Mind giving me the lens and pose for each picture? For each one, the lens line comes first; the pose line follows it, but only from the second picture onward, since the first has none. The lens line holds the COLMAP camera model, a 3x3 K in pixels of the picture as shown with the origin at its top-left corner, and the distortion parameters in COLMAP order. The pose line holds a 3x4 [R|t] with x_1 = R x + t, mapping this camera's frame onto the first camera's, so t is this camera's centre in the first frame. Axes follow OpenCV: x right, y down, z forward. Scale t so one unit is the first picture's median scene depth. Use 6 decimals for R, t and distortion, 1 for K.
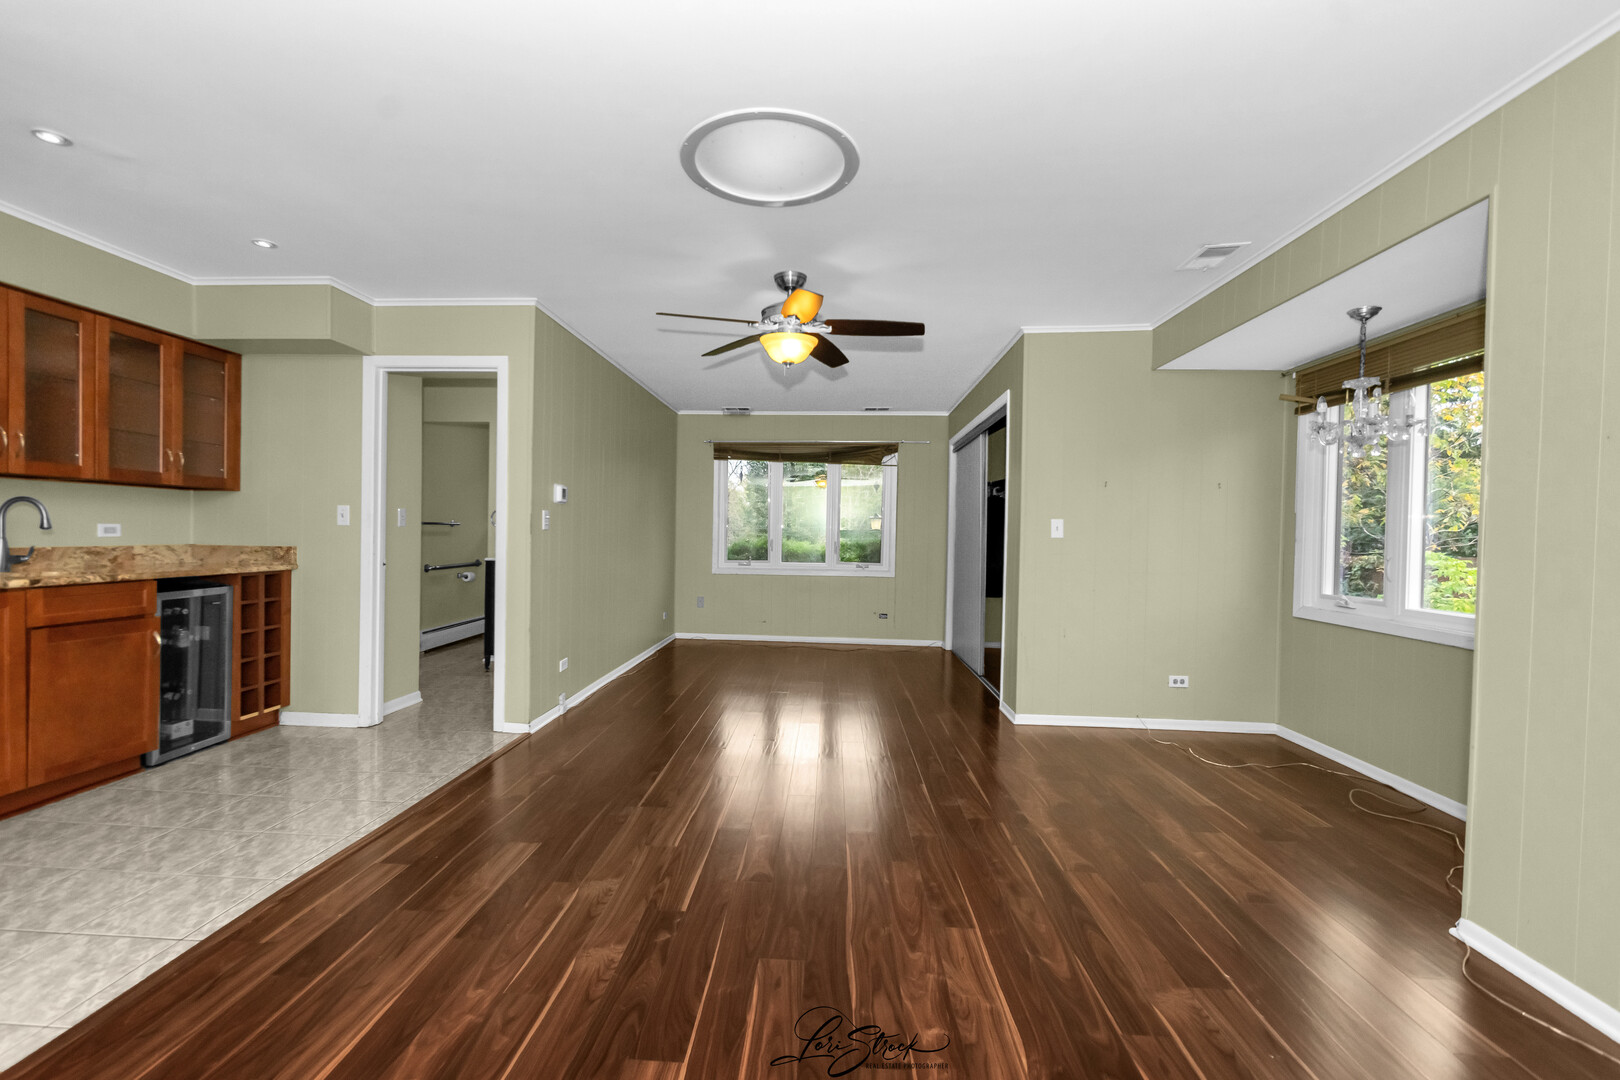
lens RADIAL K [[704.0, 0, 805.4], [0, 704.0, 543.3], [0, 0, 1]] dist [0.001111, -0.000093]
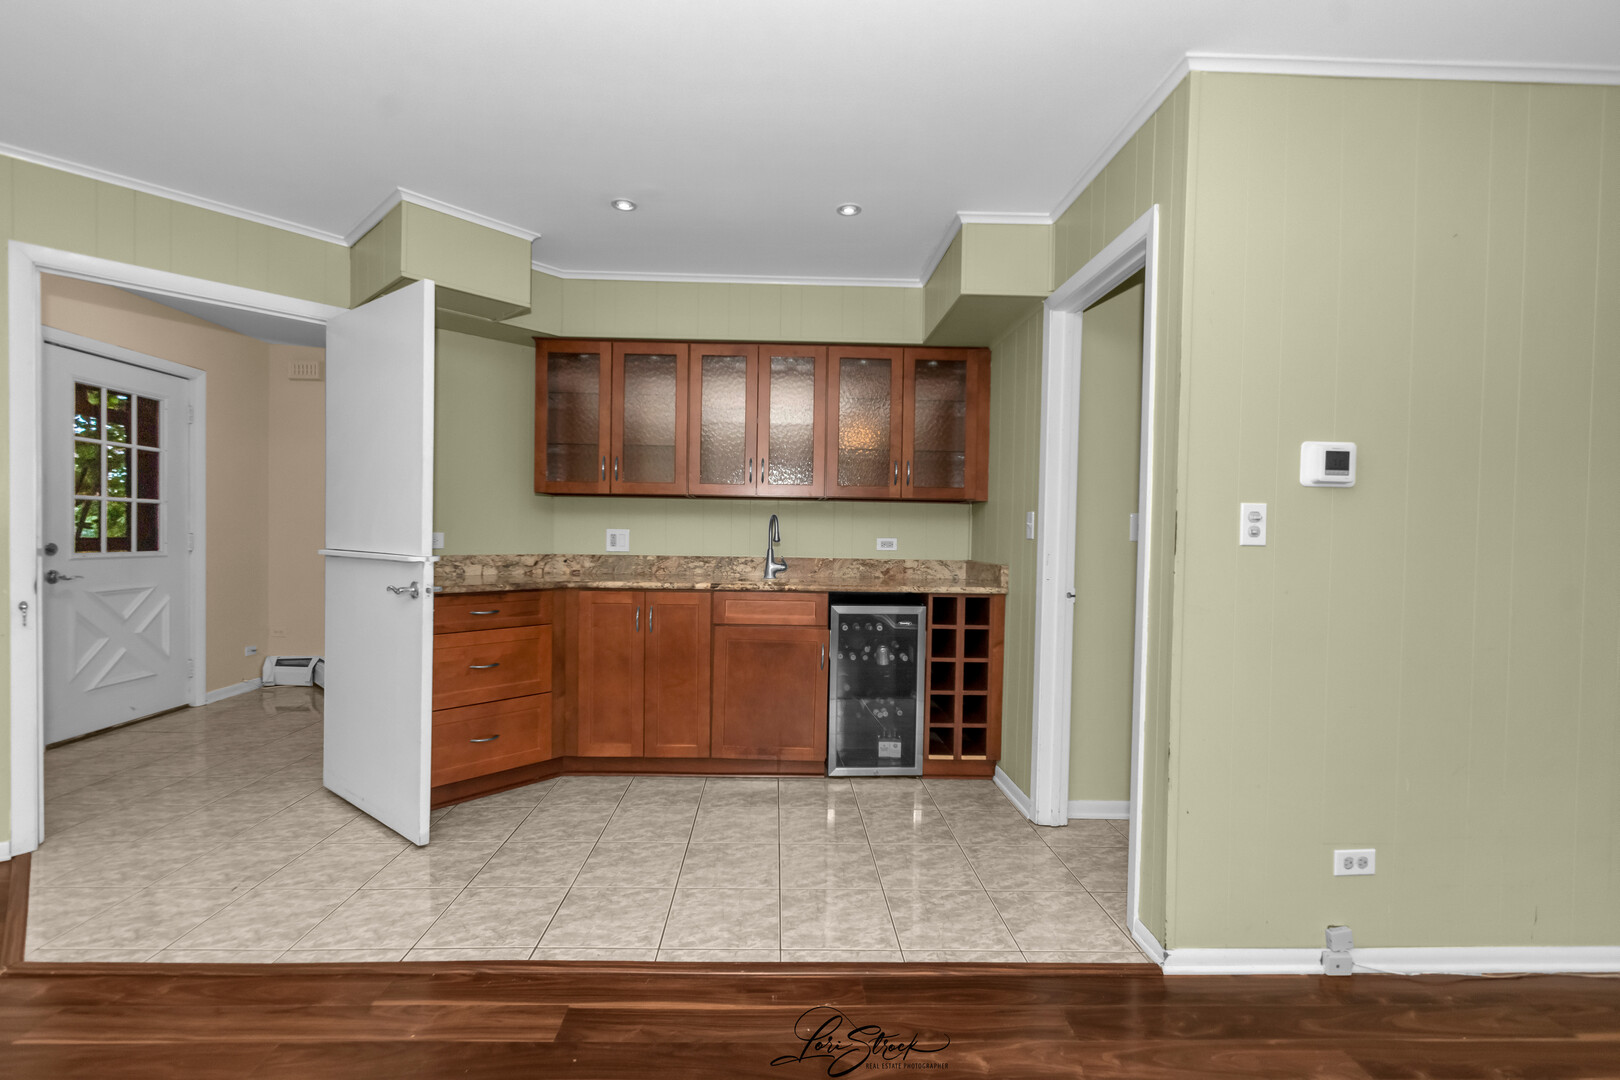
lens RADIAL K [[712.5, 0, 799.7], [0, 712.5, 547.9], [0, 0, 1]] dist [-0.000482, -0.000537]
pose [[0.064739, 0.005931, -0.997885, 0.083159], [-0.028828, 0.999576, 0.004070, -0.013656], [0.997486, 0.028504, 0.064882, 0.791058]]
